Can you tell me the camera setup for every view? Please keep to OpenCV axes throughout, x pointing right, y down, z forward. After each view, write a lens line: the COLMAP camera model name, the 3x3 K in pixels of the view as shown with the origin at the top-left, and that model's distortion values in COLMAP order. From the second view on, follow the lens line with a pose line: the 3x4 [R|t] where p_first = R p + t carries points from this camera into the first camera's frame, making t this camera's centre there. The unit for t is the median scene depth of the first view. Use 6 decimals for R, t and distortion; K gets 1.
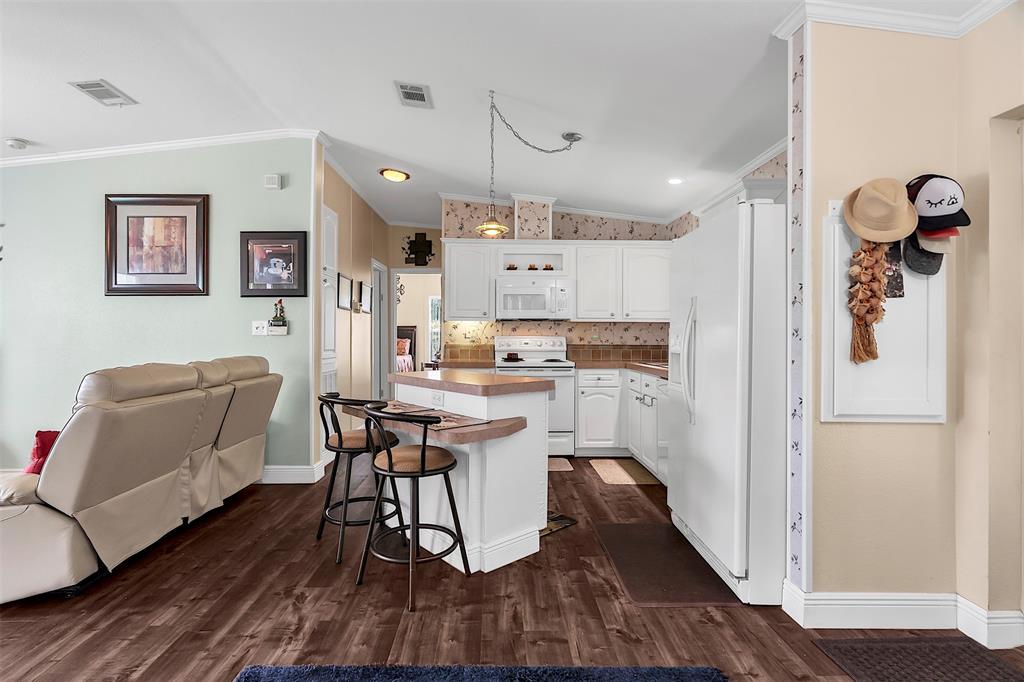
lens RADIAL K [[481.1, 0, 513.0], [0, 481.1, 336.2], [0, 0, 1]] dist [0.000616, 0.001498]
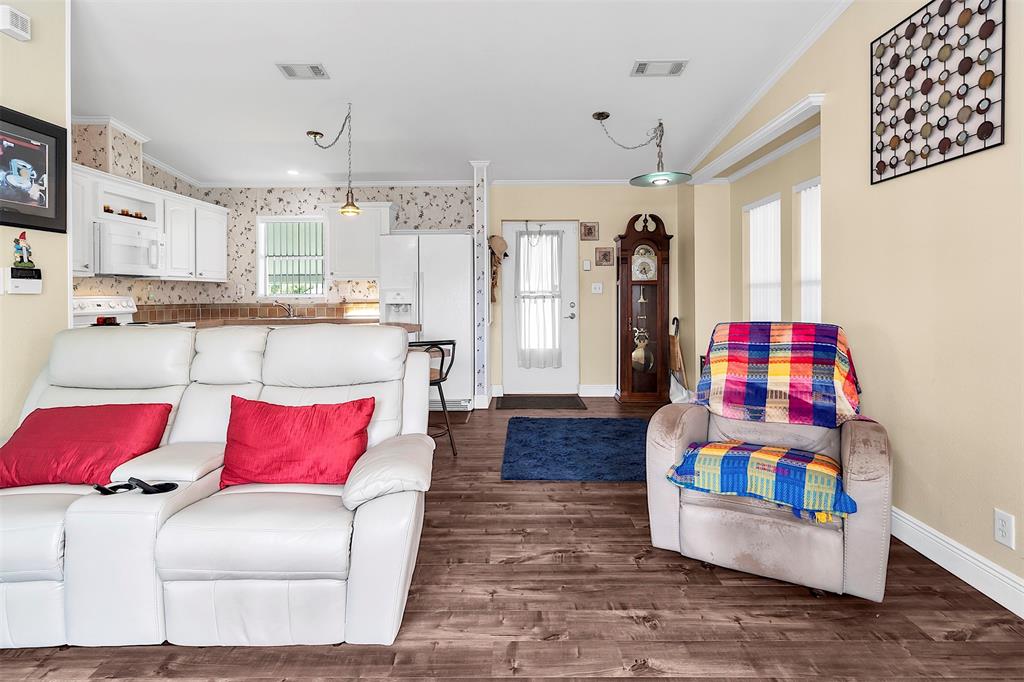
lens RADIAL K [[524.3, 0, 514.5], [0, 524.3, 293.3], [0, 0, 1]] dist [-0.007246, 0.004375]
pose [[0.032657, -0.001055, 0.999466, -1.096732], [0.009101, 0.999958, 0.000758, 0.001895], [-0.999425, 0.009071, 0.032666, 0.392393]]
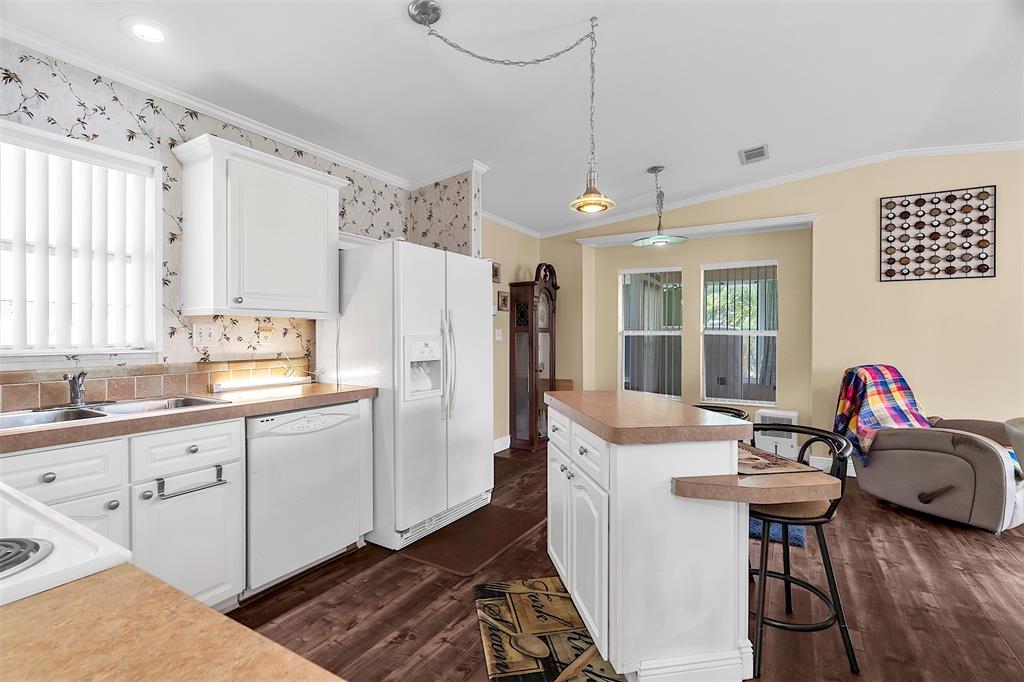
lens RADIAL K [[481.1, 0, 517.0], [0, 481.1, 327.7], [0, 0, 1]] dist [0.000616, 0.001498]
pose [[-0.846707, 0.000716, 0.532059, -0.265570], [-0.006087, 0.999921, -0.011033, -0.016816], [-0.532024, -0.012580, -0.846636, 1.295700]]
